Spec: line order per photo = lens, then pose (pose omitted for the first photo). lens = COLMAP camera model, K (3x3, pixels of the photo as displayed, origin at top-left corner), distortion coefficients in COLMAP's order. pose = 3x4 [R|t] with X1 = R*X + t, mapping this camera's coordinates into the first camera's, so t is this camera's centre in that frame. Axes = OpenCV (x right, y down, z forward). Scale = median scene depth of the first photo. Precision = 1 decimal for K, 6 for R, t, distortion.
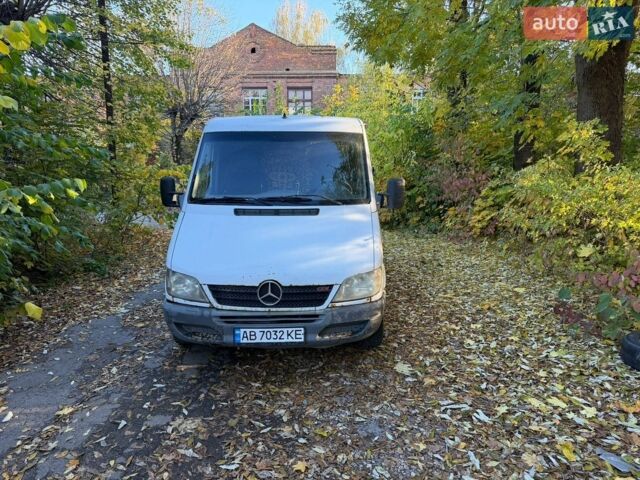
lens RADIAL K [[455.8, 0, 320.0], [0, 455.8, 240.0], [0, 0, 1]] dist [0.003958, -0.004413]
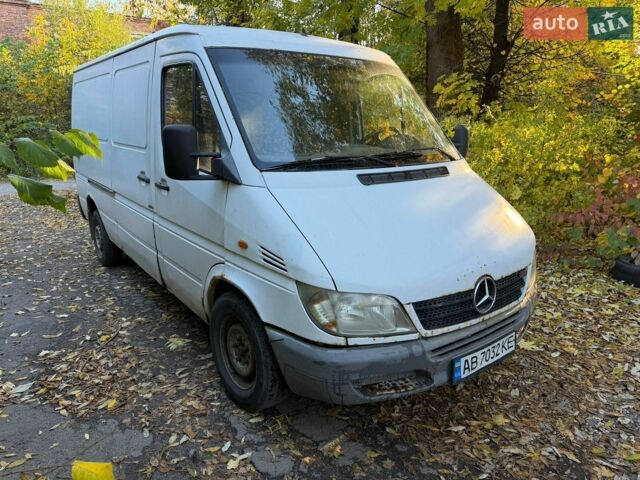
lens RADIAL K [[455.8, 0, 320.0], [0, 455.8, 240.0], [0, 0, 1]] dist [0.003958, -0.004413]
pose [[0.832567, -0.147222, 0.534002, -0.653026], [0.103535, 0.988404, 0.111076, -0.062108], [-0.544162, -0.037191, 0.838155, 0.568771]]
